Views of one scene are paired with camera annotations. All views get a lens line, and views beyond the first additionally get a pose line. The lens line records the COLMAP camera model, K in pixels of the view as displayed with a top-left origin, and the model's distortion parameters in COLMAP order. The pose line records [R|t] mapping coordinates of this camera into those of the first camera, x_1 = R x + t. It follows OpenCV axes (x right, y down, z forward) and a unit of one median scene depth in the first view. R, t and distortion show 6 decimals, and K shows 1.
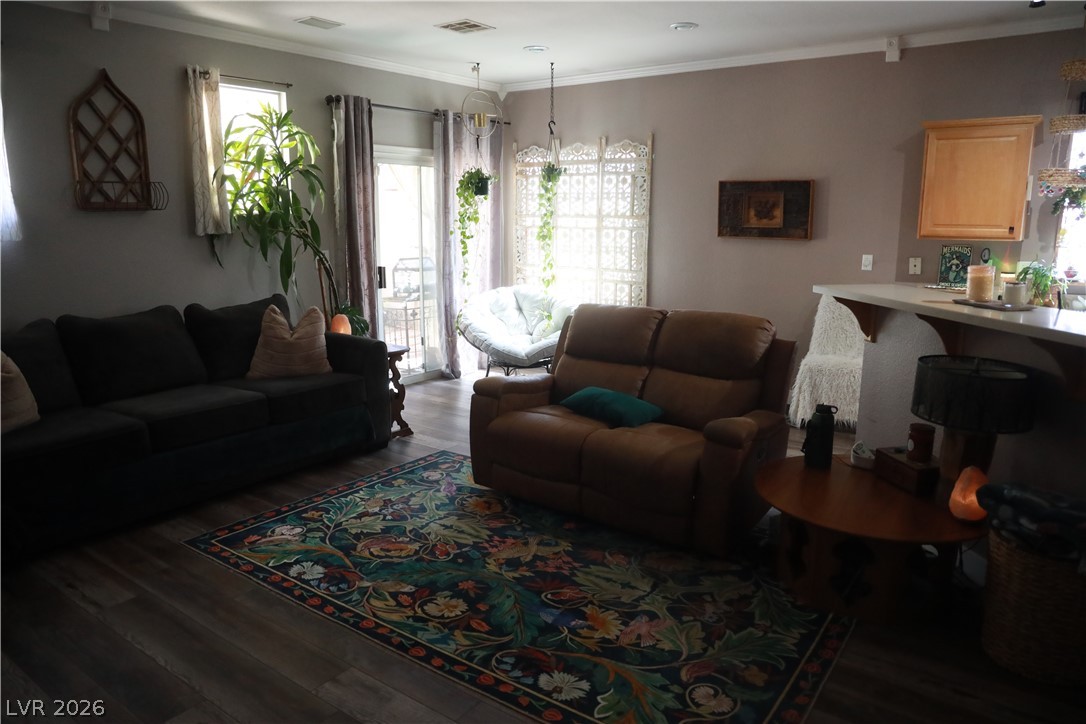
lens RADIAL K [[742.8, 0, 543.0], [0, 742.8, 362.0], [0, 0, 1]] dist [-0.094263, 0.065331]
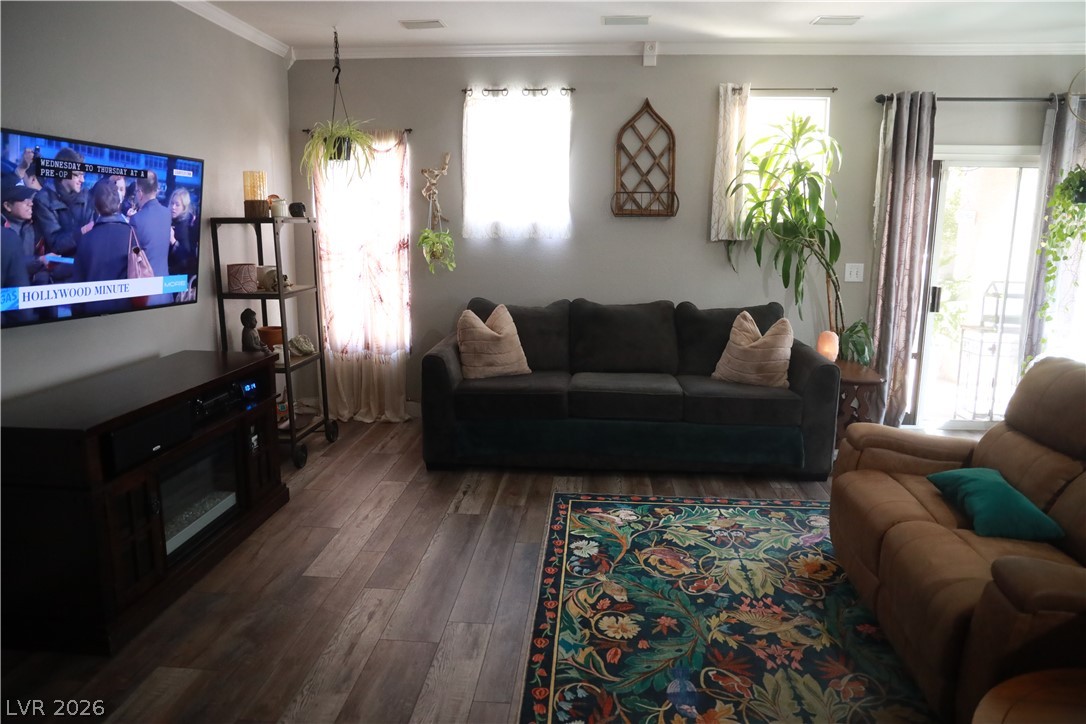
lens RADIAL K [[742.8, 0, 543.0], [0, 742.8, 362.0], [0, 0, 1]] dist [-0.094263, 0.065331]
pose [[0.525703, 0.160103, -0.835466, 0.424521], [-0.172040, 0.981844, 0.079901, -0.051473], [0.833090, 0.101729, 0.543703, 0.266995]]
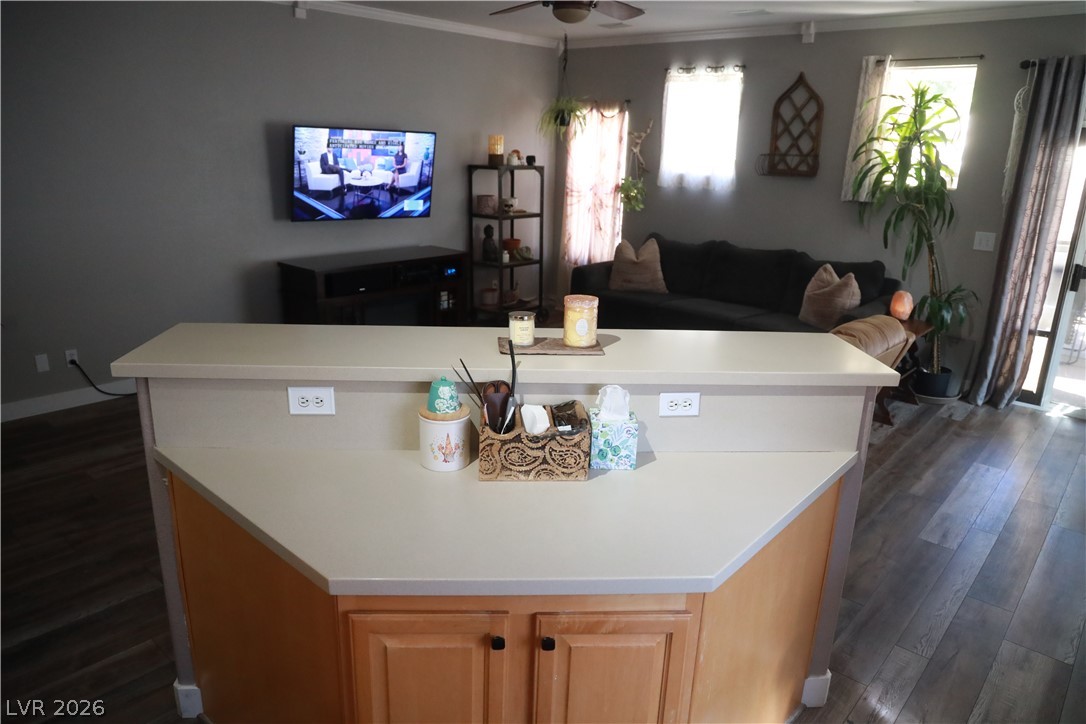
lens RADIAL K [[742.8, 0, 543.0], [0, 742.8, 362.0], [0, 0, 1]] dist [-0.094263, 0.065331]
pose [[-0.097285, 0.280010, -0.955055, 1.013831], [-0.220545, 0.929684, 0.295037, -0.215499], [0.970513, 0.239335, -0.028690, 0.769014]]
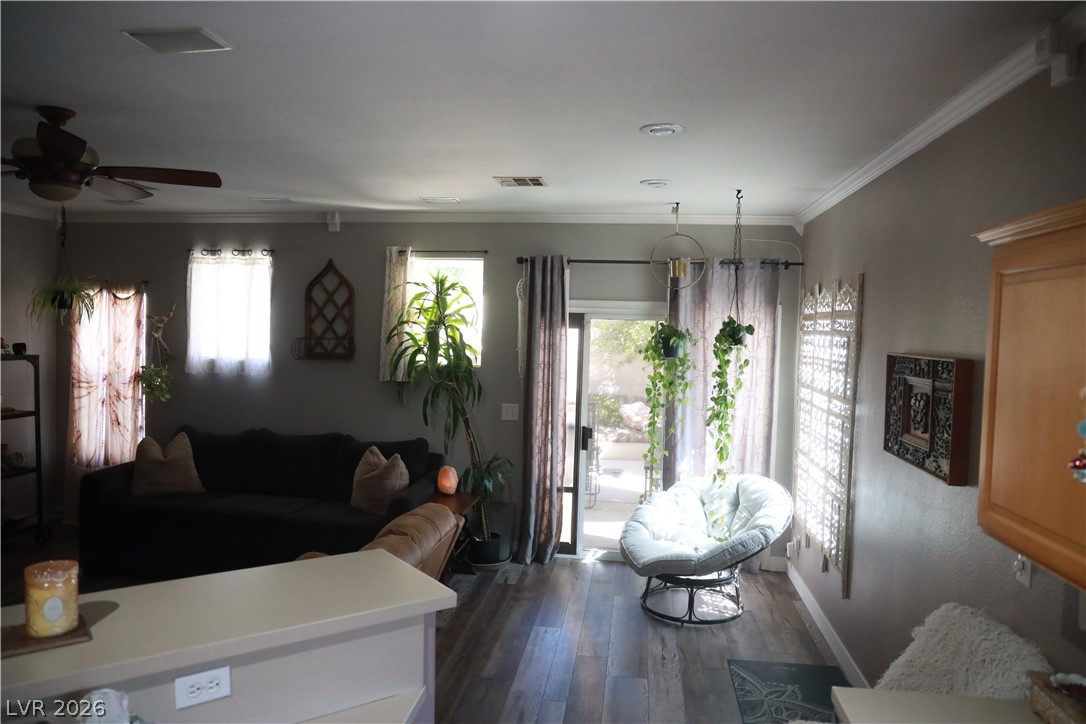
lens RADIAL K [[742.8, 0, 543.0], [0, 742.8, 362.0], [0, 0, 1]] dist [-0.094263, 0.065331]
pose [[0.475945, 0.052715, -0.877894, 0.940779], [-0.198251, 0.978941, -0.048699, -0.248591], [0.856839, 0.197221, 0.476373, 0.790609]]
